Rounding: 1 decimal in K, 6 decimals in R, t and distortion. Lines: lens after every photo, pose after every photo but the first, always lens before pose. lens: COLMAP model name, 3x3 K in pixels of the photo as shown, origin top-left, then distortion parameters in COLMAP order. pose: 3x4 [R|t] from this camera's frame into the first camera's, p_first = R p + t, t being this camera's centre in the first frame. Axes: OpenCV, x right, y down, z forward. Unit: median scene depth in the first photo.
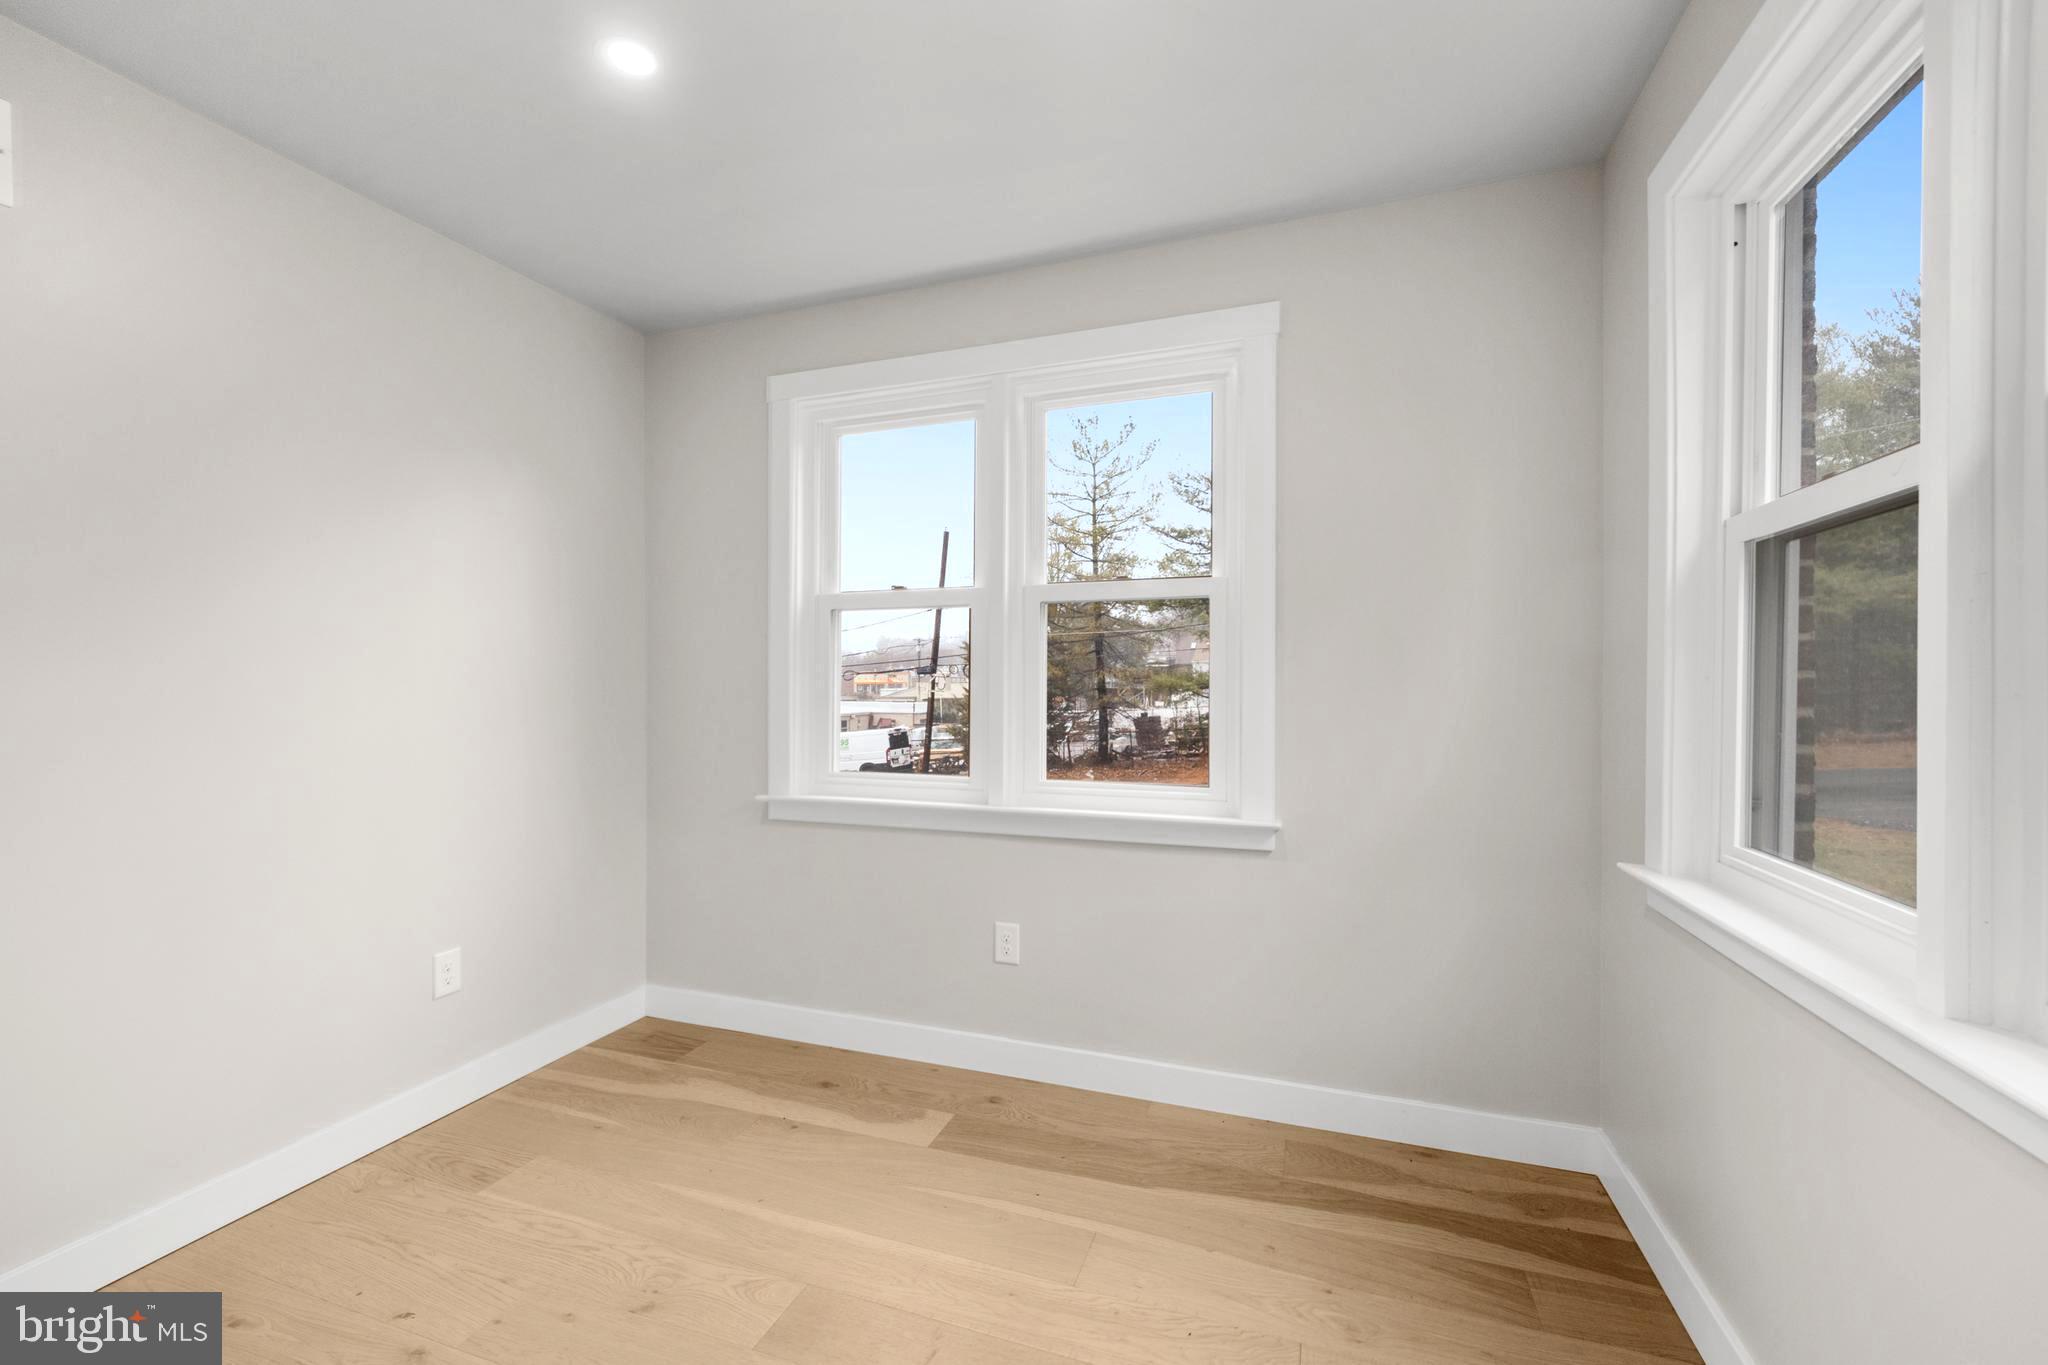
lens RADIAL K [[849.9, 0, 1023.1], [0, 849.9, 688.0], [0, 0, 1]] dist [-0.003218, 0.001101]
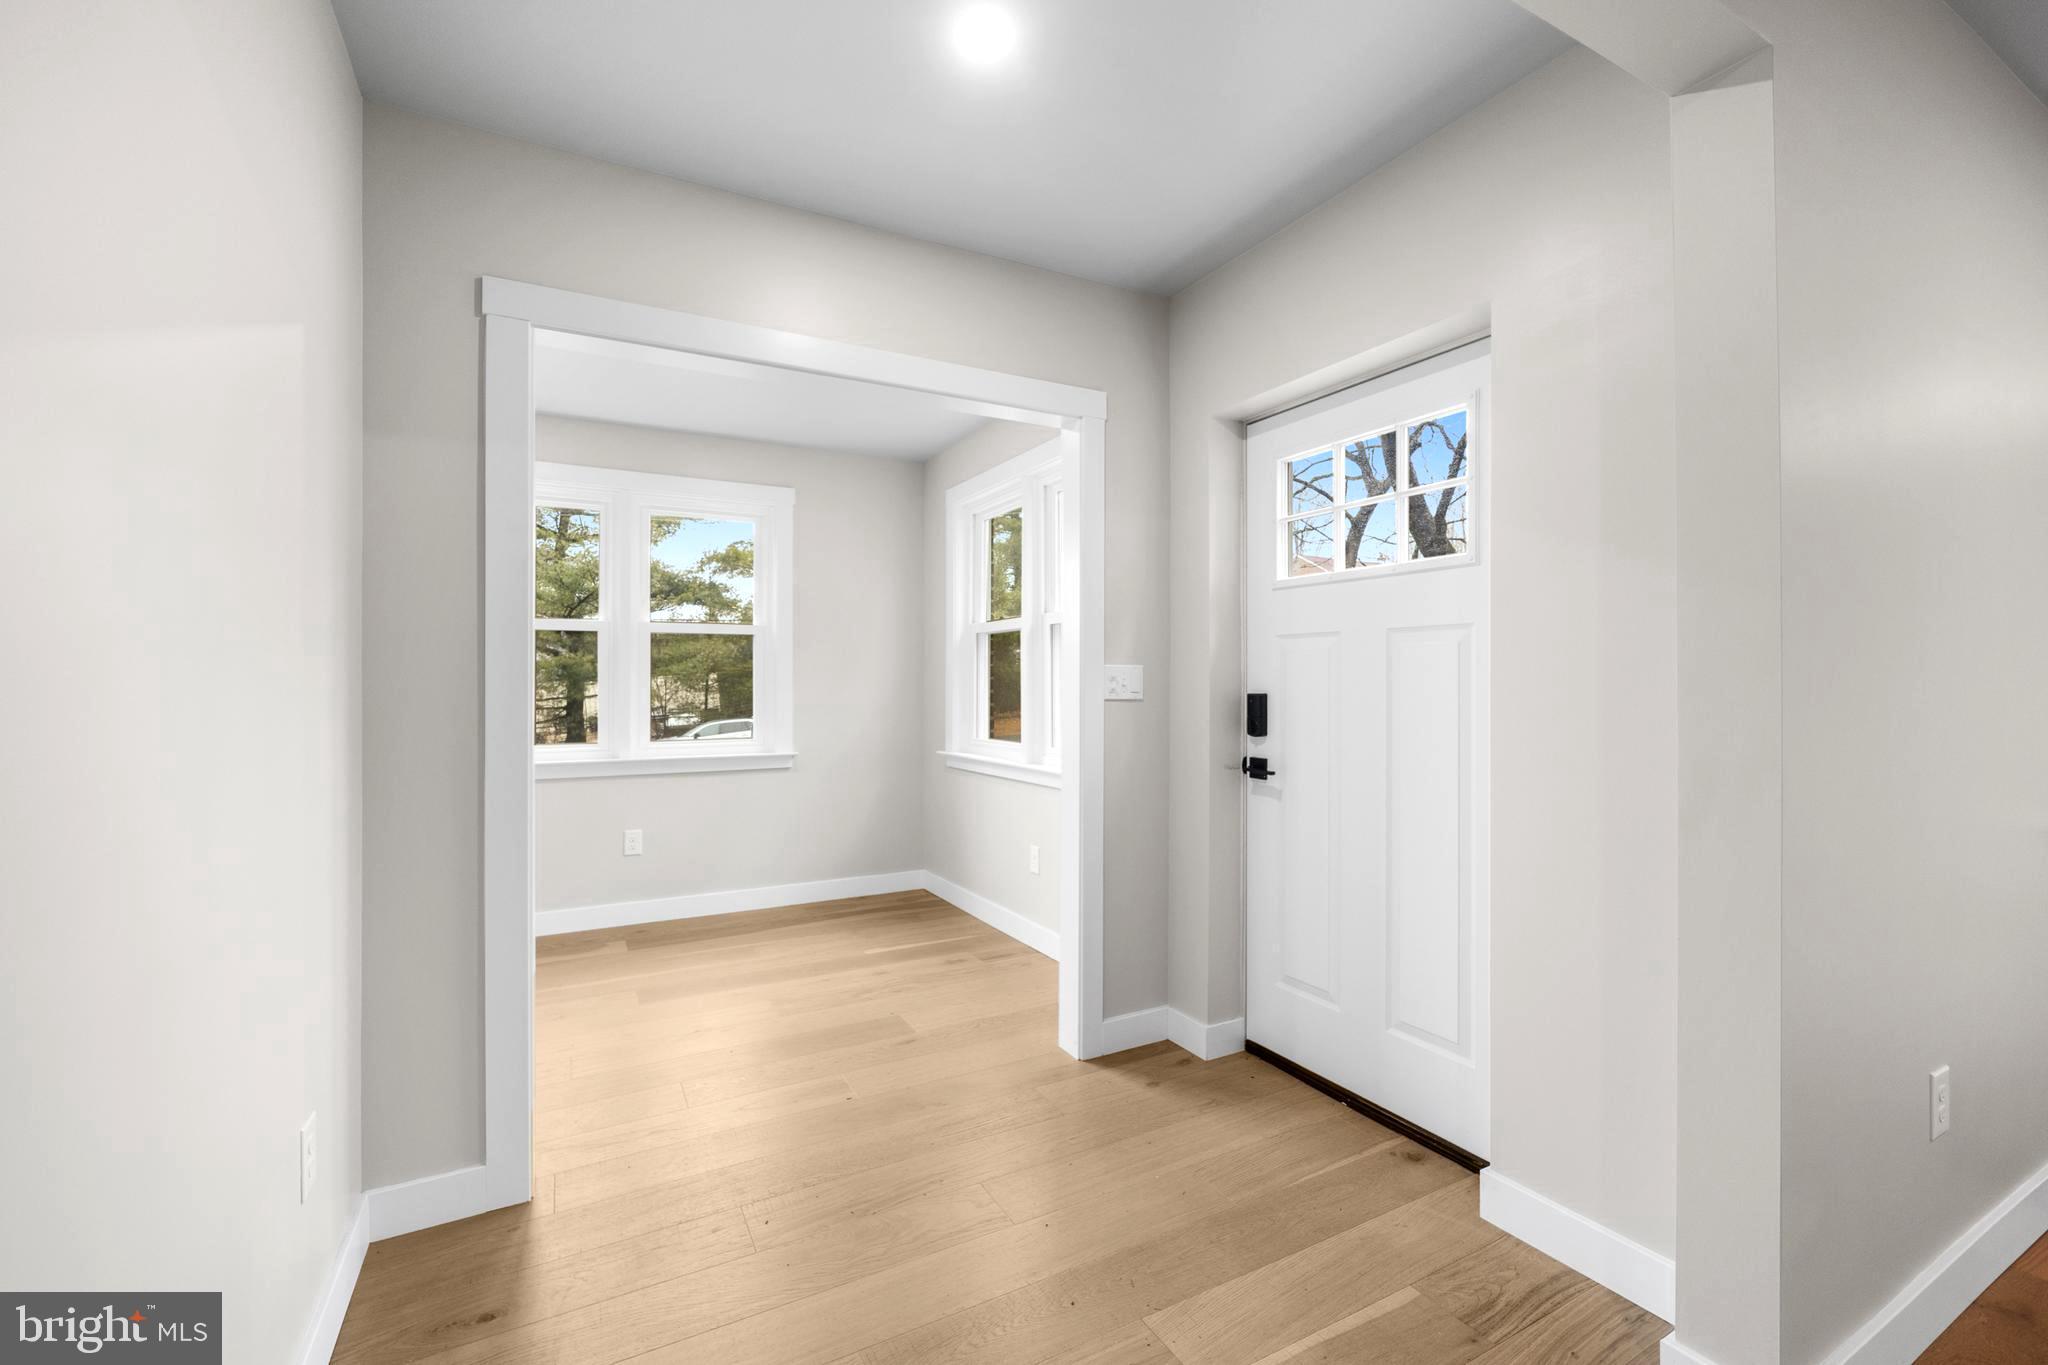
lens RADIAL K [[849.9, 0, 1004.3], [0, 849.9, 681.1], [0, 0, 1]] dist [-0.003218, 0.001101]
pose [[0.677037, -0.002111, 0.735946, -0.731433], [0.005639, 0.999981, -0.002319, 0.000343], [-0.735927, 0.005720, 0.677037, -0.620441]]
